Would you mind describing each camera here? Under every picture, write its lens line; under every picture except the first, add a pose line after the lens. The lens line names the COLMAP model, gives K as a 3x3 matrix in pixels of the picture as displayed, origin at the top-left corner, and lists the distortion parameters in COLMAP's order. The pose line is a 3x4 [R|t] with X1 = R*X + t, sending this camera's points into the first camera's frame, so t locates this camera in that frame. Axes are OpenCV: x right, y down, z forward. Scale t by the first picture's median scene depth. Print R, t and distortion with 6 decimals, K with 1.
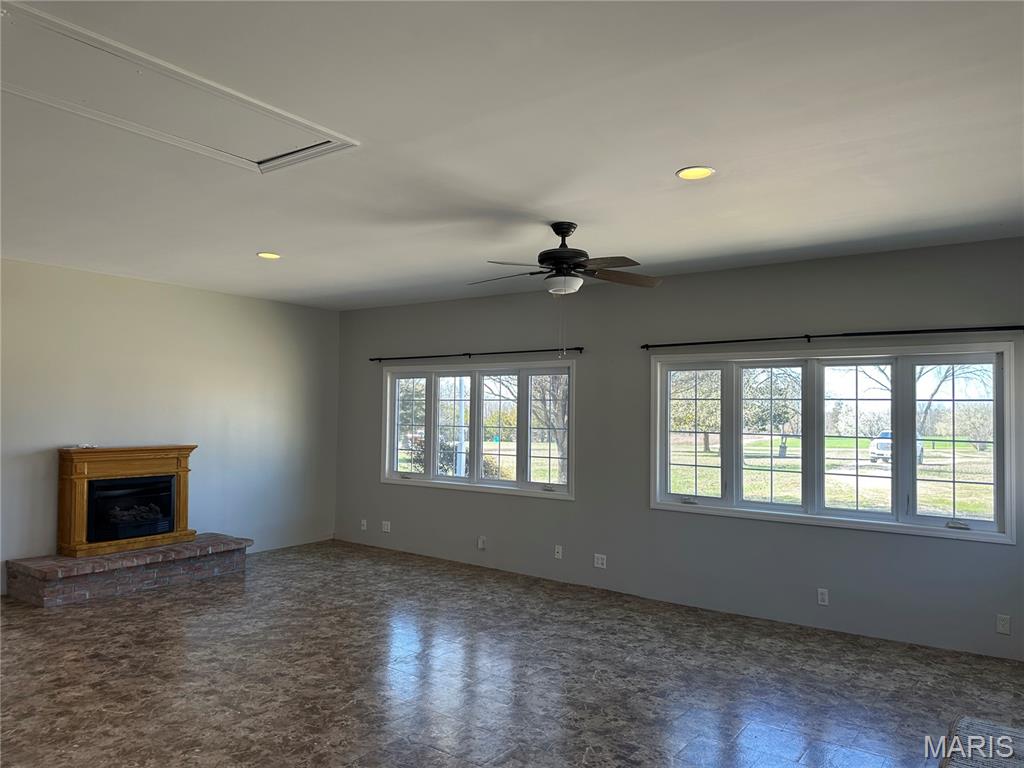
lens RADIAL K [[727.0, 0, 497.1], [0, 727.0, 385.2], [0, 0, 1]] dist [0.057855, -0.064517]
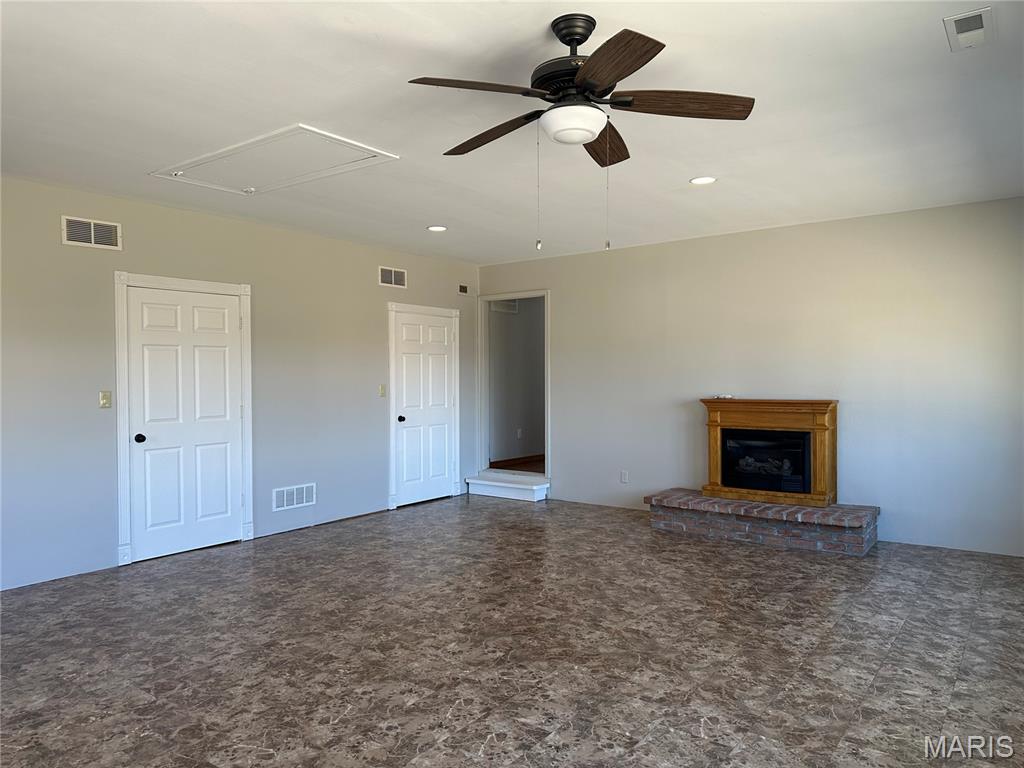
lens RADIAL K [[715.7, 0, 515.0], [0, 715.7, 385.1], [0, 0, 1]] dist [0.117179, -0.142267]
pose [[0.007362, -0.001668, -0.999972, 0.573180], [0.041991, 0.999117, -0.001357, 0.062699], [0.999091, -0.041980, 0.007426, 0.788211]]
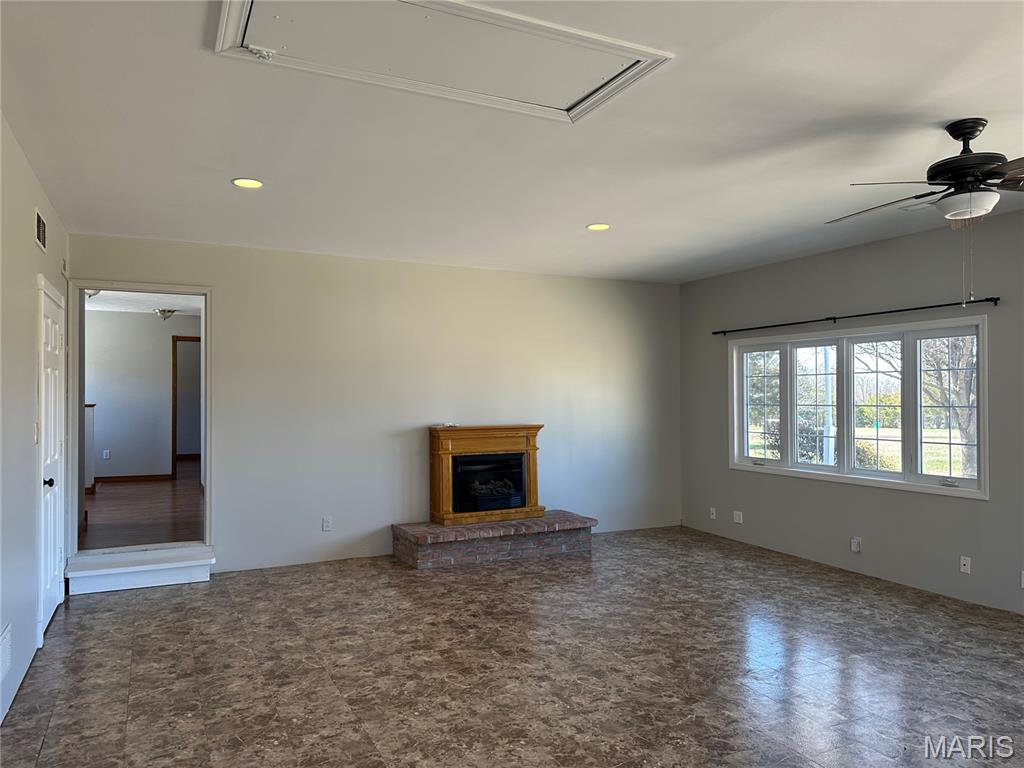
lens RADIAL K [[715.7, 0, 515.0], [0, 715.7, 385.1], [0, 0, 1]] dist [0.117179, -0.142267]
pose [[0.895209, -0.018678, -0.445255, 0.006368], [0.027441, 0.999536, 0.013243, 0.014360], [0.444801, -0.024073, 0.895306, 0.099242]]
